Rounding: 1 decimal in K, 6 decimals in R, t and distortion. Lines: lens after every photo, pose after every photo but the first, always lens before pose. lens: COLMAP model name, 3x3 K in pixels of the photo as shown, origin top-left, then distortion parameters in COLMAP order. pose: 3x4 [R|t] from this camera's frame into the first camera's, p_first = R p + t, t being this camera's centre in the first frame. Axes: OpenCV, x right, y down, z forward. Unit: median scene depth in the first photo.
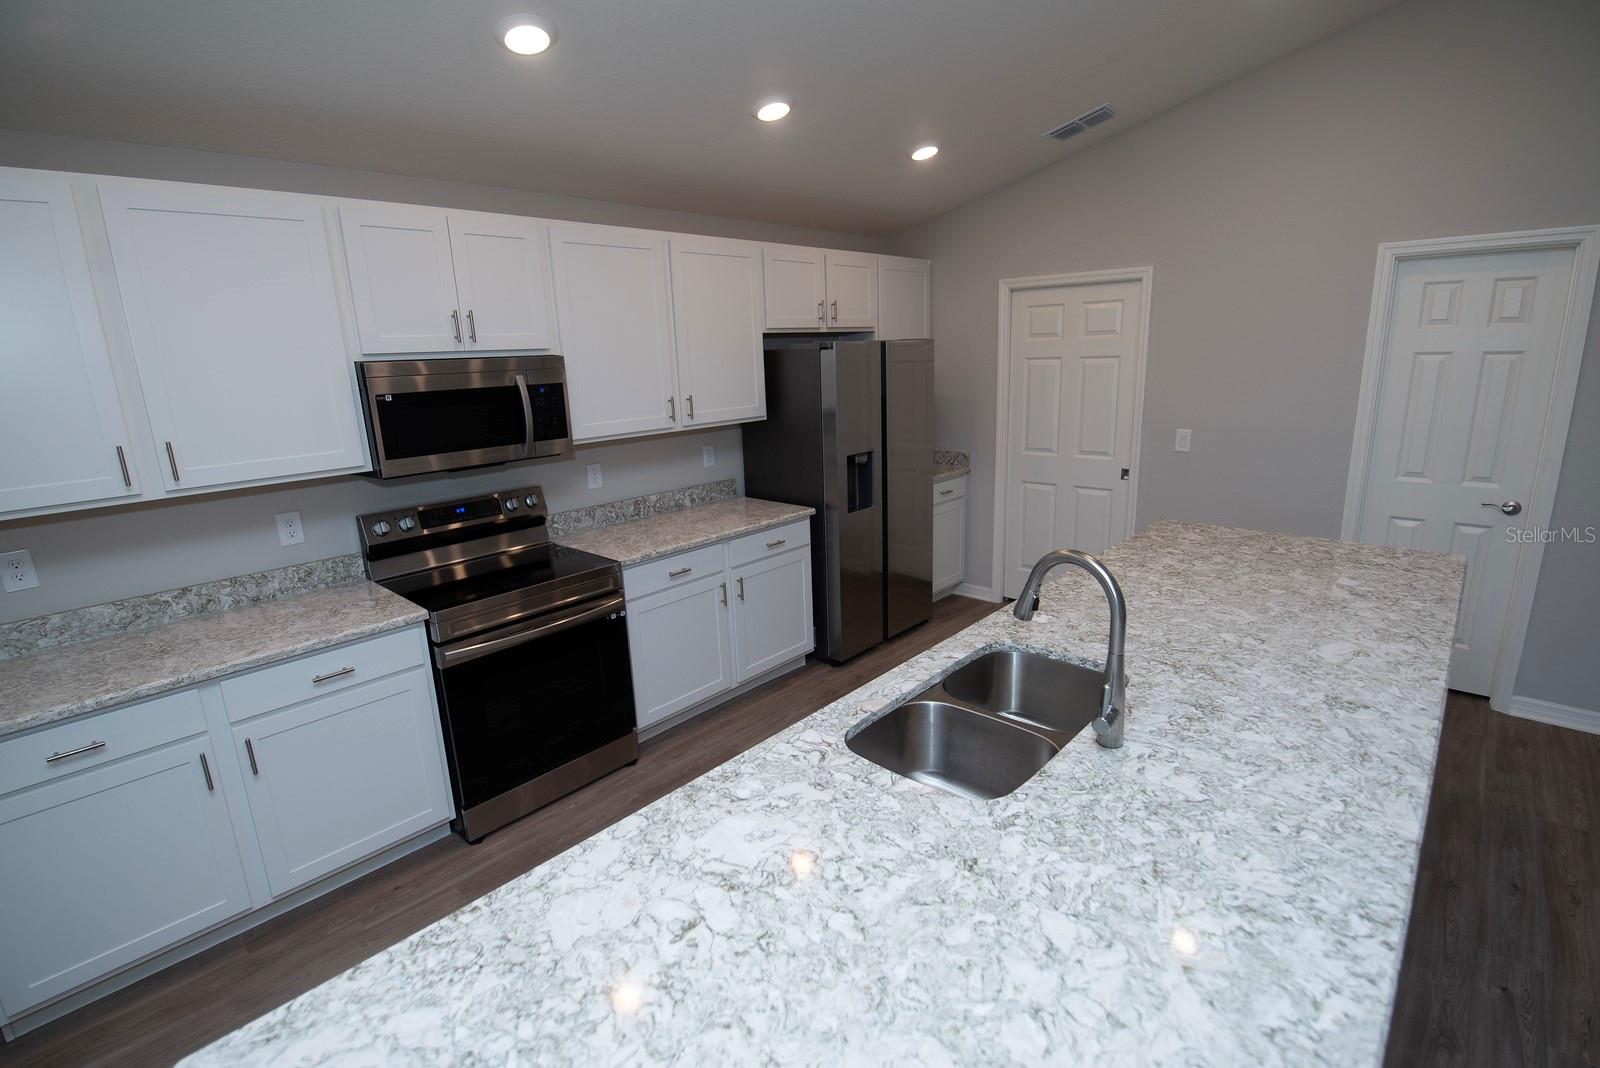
lens RADIAL K [[743.1, 0, 792.4], [0, 743.1, 533.1], [0, 0, 1]] dist [-0.006094, -0.003249]
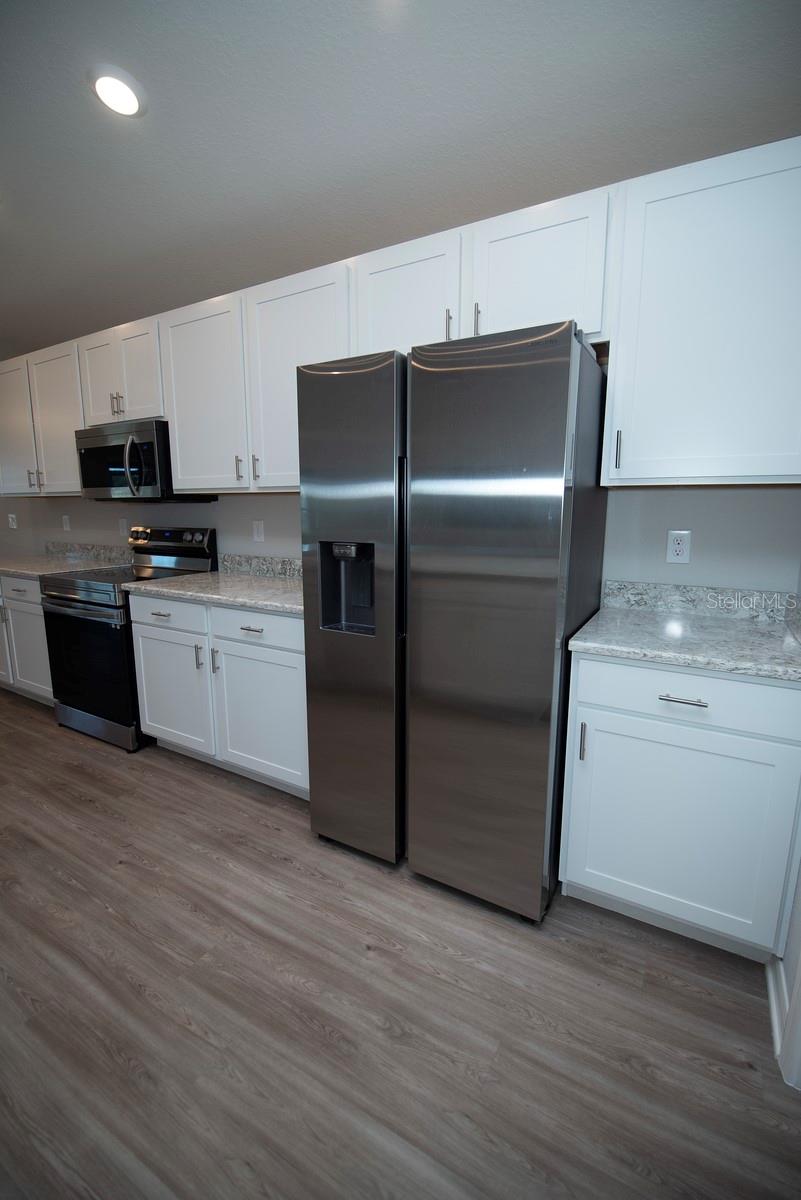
lens RADIAL K [[516.7, 0, 403.9], [0, 516.7, 599.4], [0, 0, 1]] dist [-0.002305, -0.007990]
pose [[0.224249, 0.205692, -0.952577, 0.719781], [-0.244123, 0.958162, 0.149428, -0.188373], [0.943460, 0.199037, 0.265081, 1.281891]]
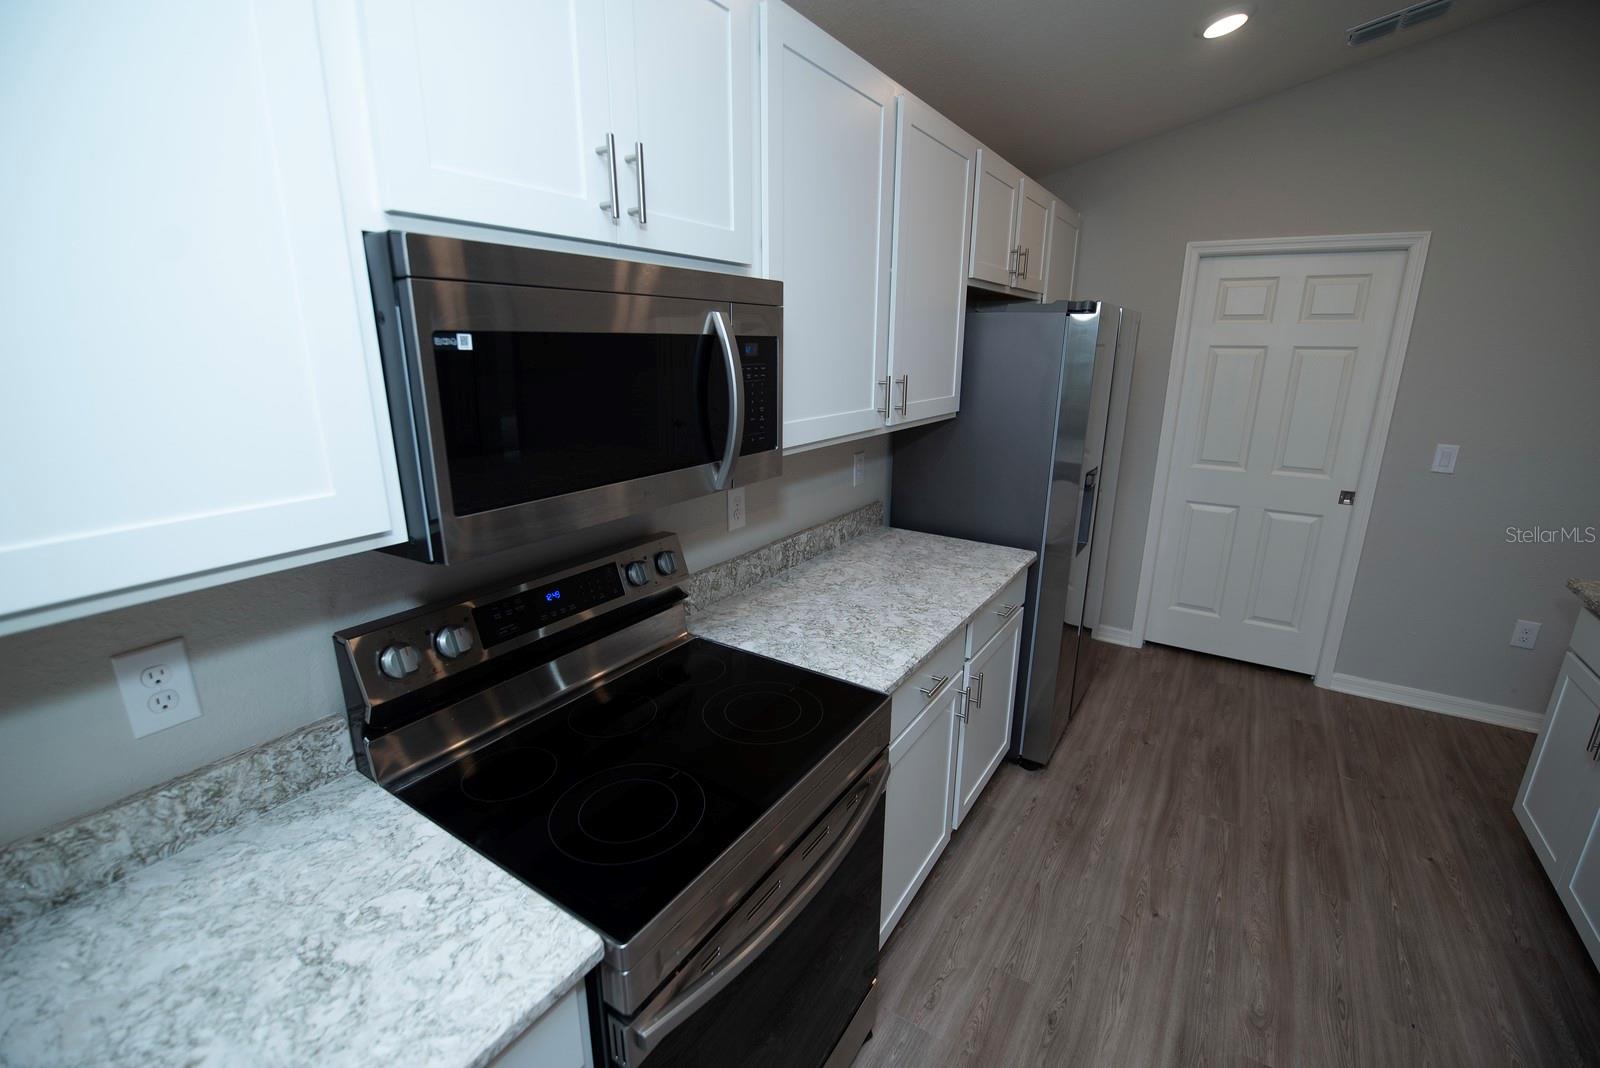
lens RADIAL K [[689.0, 0, 795.4], [0, 689.0, 536.0], [0, 0, 1]] dist [-0.002305, -0.007990]
pose [[0.984552, -0.003775, 0.175050, -0.396124], [-0.001221, 0.999595, 0.028426, -0.087994], [-0.175086, -0.028200, 0.984149, 0.570707]]
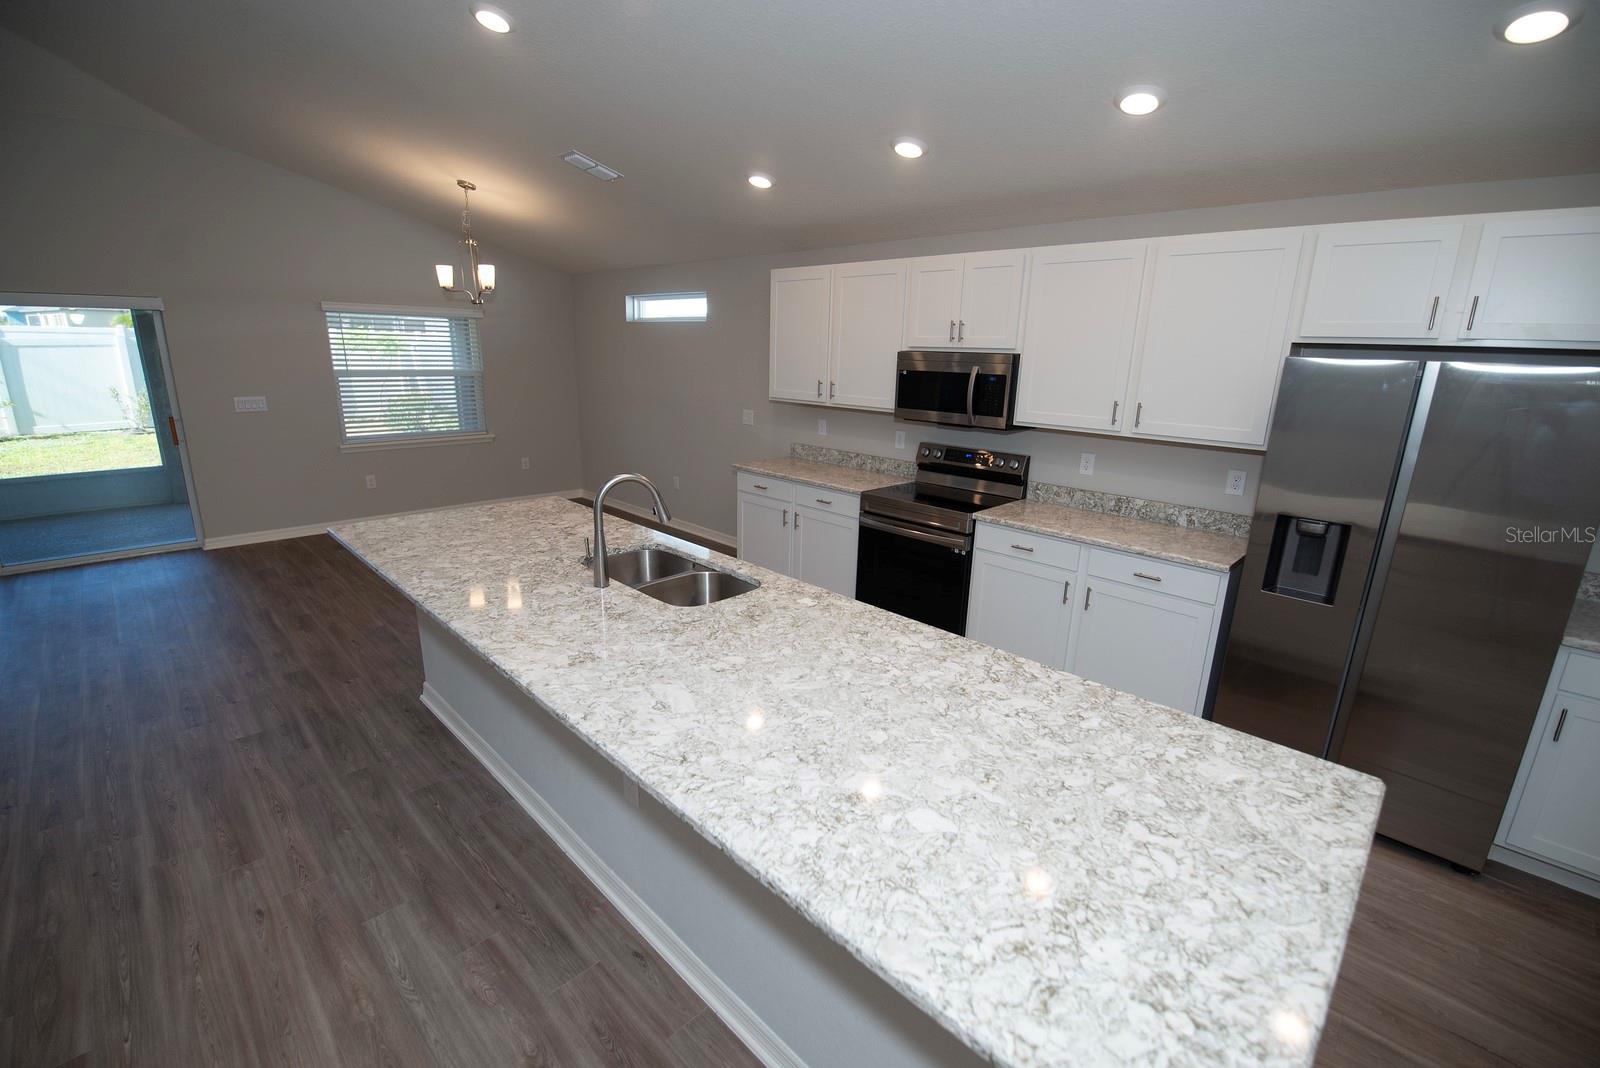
lens RADIAL K [[689.0, 0, 806.8], [0, 689.0, 534.9], [0, 0, 1]] dist [-0.002305, -0.007990]
pose [[-0.023253, 0.291630, -0.956248, 0.982209], [-0.267889, 0.919710, 0.287001, -0.206398], [0.963169, 0.262842, 0.056738, 0.697579]]
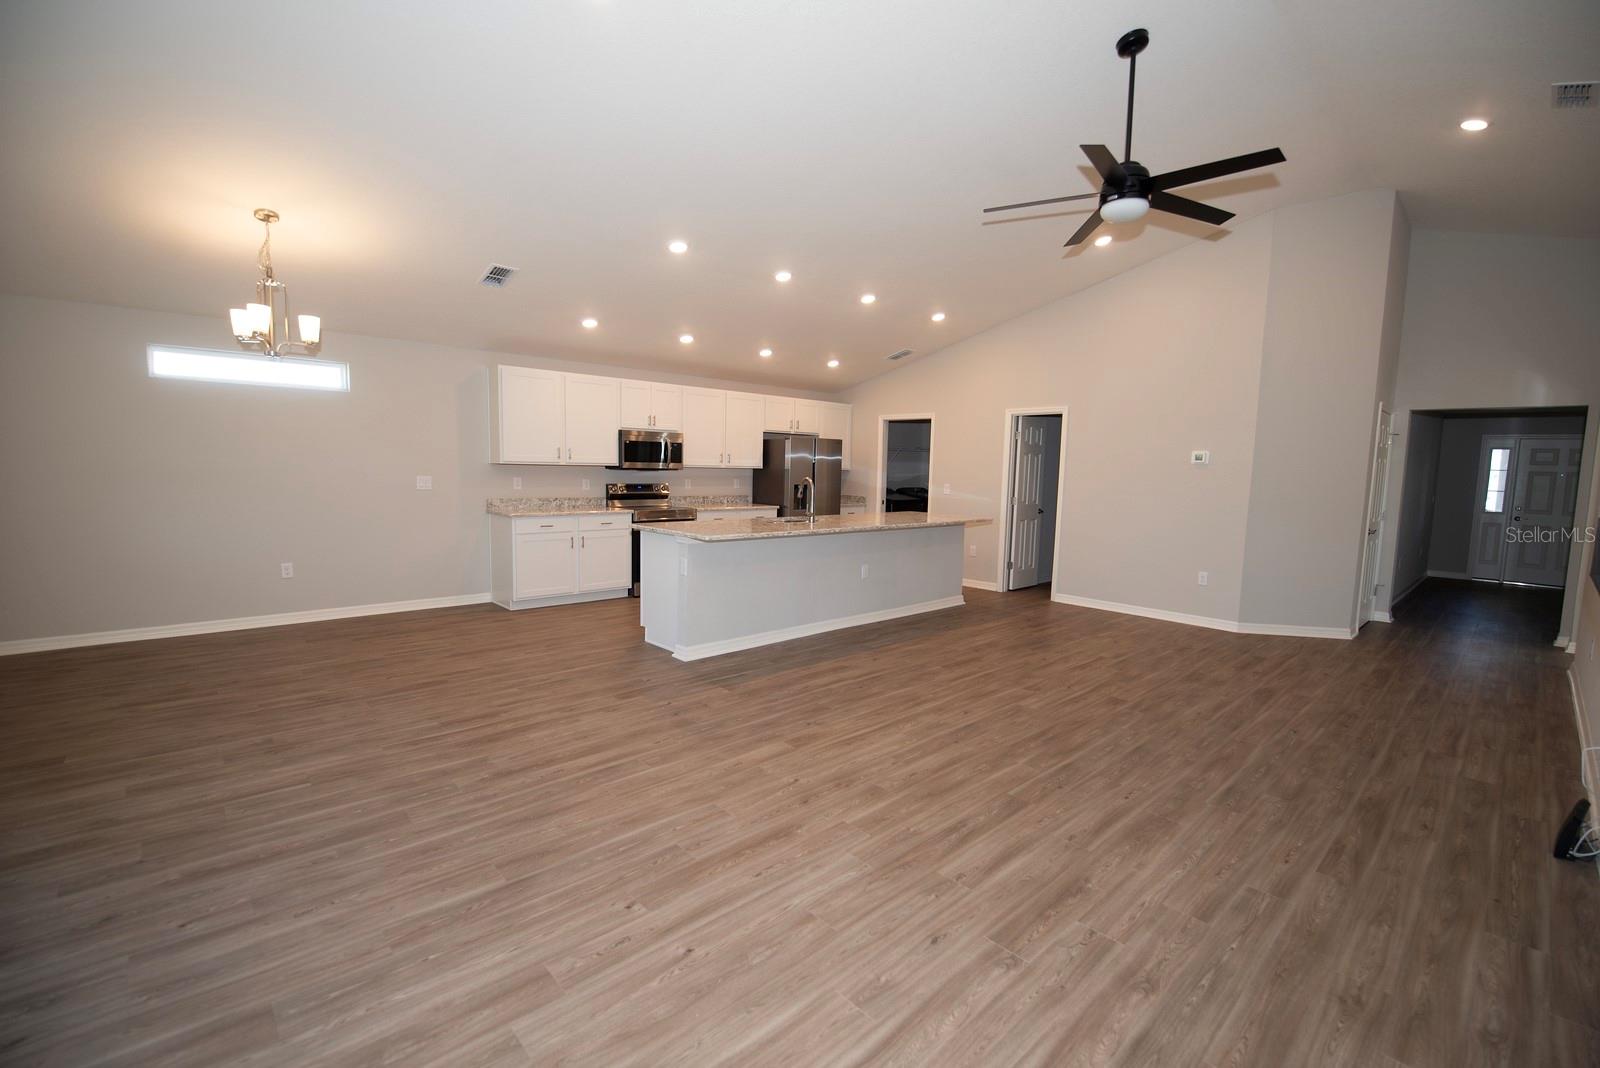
lens RADIAL K [[689.0, 0, 795.1], [0, 689.0, 534.6], [0, 0, 1]] dist [-0.002305, -0.007990]
pose [[0.995374, 0.065339, -0.070439, 0.319119], [-0.074774, 0.987193, -0.140922, 0.476789], [0.060330, 0.145537, 0.987512, -1.493029]]
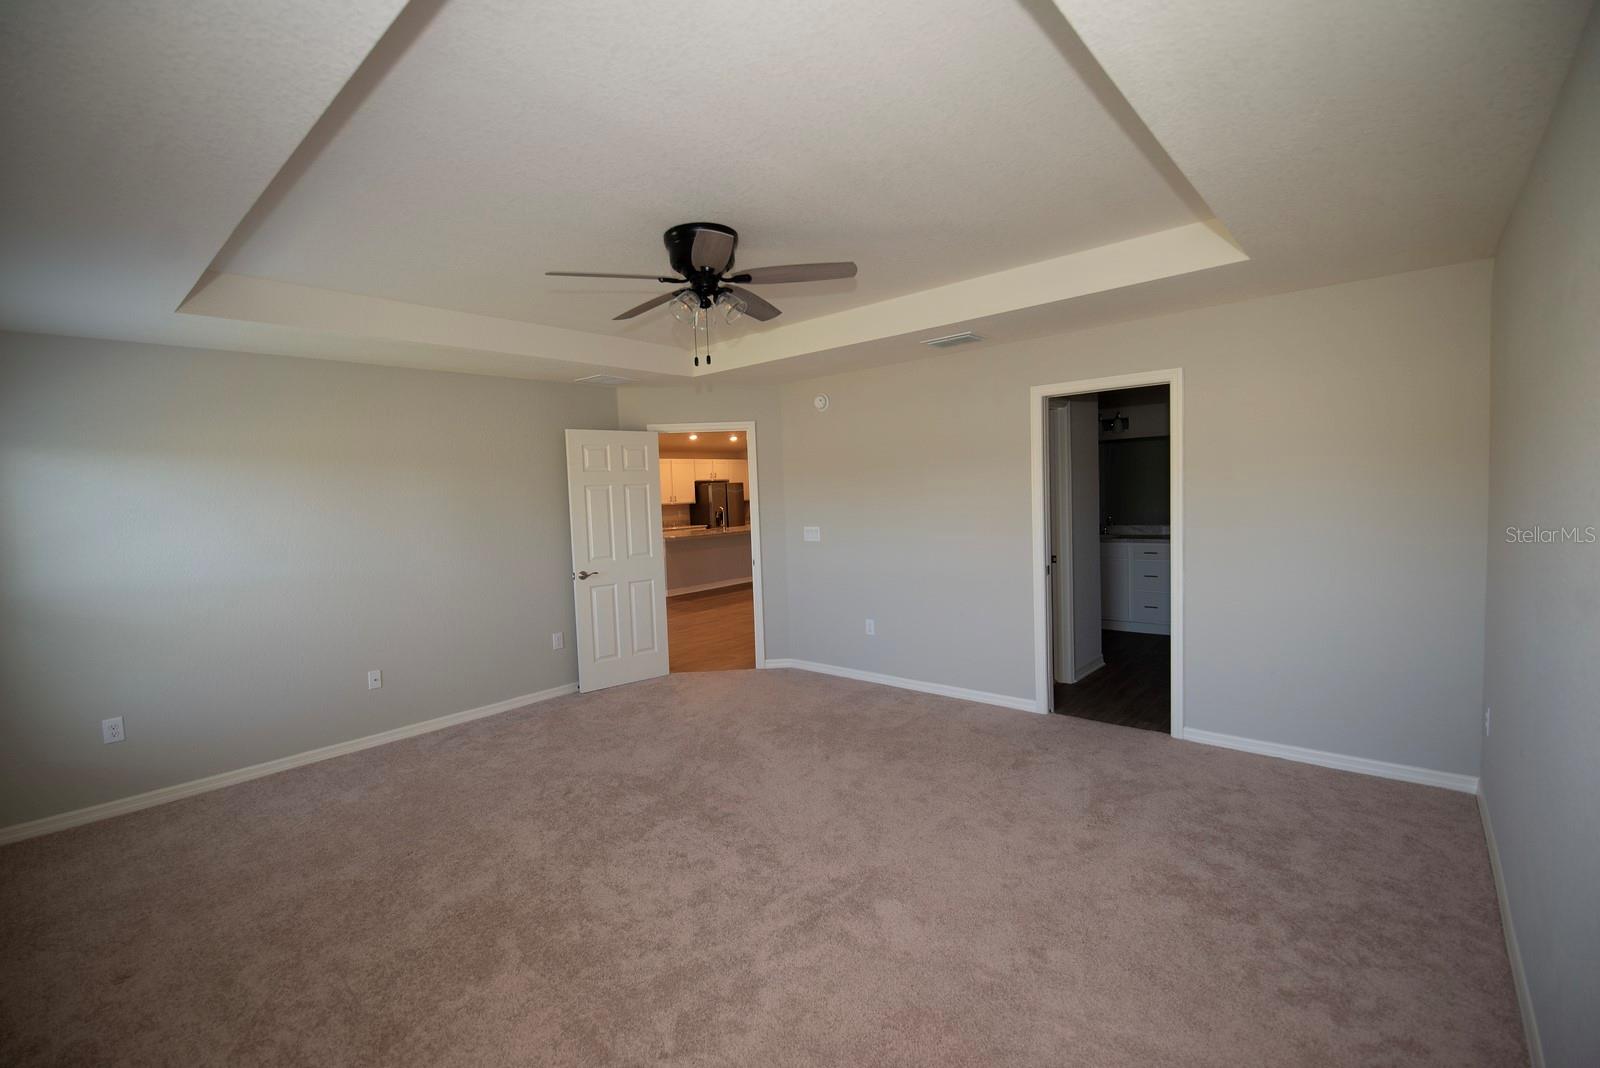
lens RADIAL K [[677.6, 0, 795.8], [0, 677.6, 532.3], [0, 0, 1]] dist [-0.031244, -0.002143]
pose [[0.999307, 0.000543, 0.037230, 0.483119], [0.006197, 0.983525, -0.180665, 0.860241], [-0.036715, 0.180770, 0.982840, -3.315077]]
